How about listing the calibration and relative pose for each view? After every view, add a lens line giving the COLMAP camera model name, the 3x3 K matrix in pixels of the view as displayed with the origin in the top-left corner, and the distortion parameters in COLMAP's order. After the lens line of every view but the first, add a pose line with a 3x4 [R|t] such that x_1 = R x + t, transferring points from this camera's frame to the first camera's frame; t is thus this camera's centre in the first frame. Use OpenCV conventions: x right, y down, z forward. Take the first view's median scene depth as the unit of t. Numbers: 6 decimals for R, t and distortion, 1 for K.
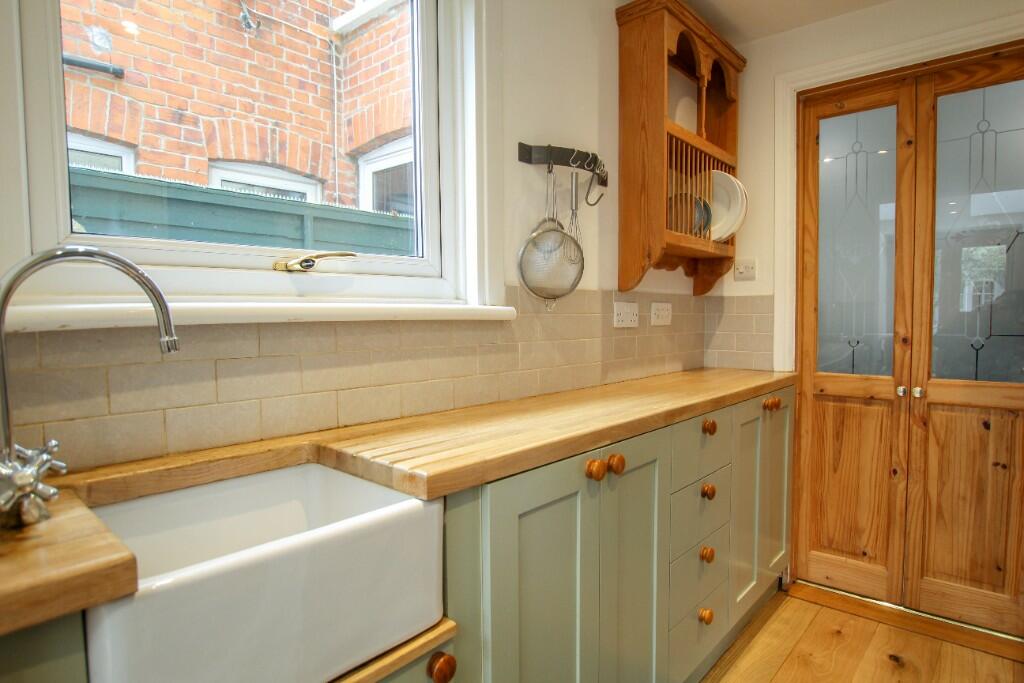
lens RADIAL K [[563.8, 0, 512.0], [0, 563.8, 341.5], [0, 0, 1]] dist [-0.001574, -0.000742]
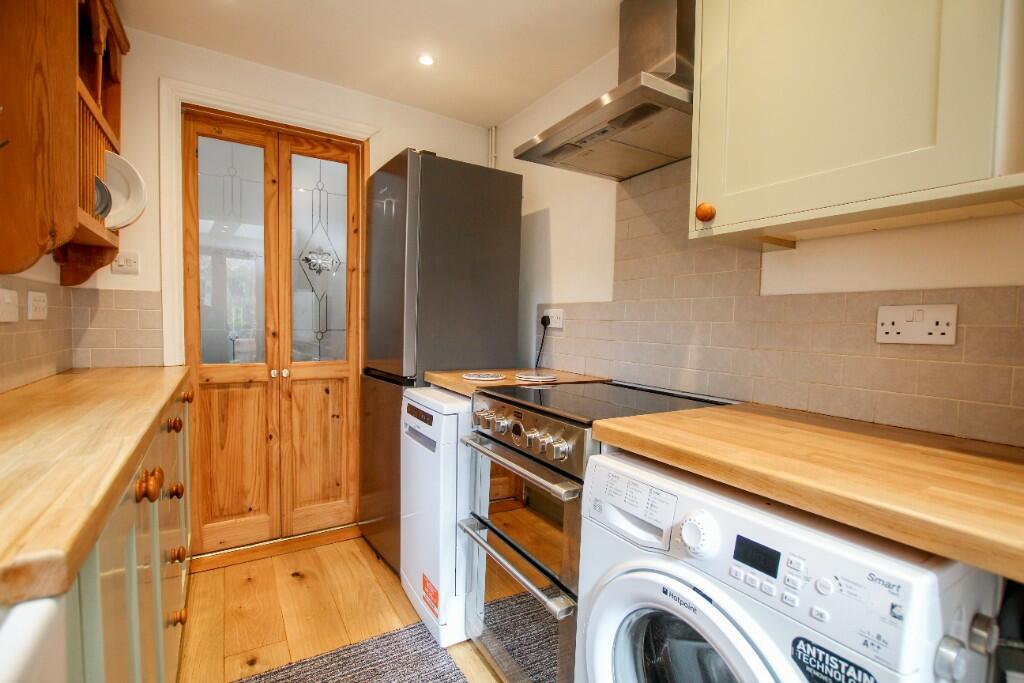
lens RADIAL K [[482.8, 0, 520.6], [0, 482.8, 342.7], [0, 0, 1]] dist [-0.020399, 0.000642]
pose [[0.283519, -0.030735, 0.958474, -0.195411], [0.019114, 0.999469, 0.026396, -0.000676], [-0.958776, 0.010837, 0.283956, 0.143709]]
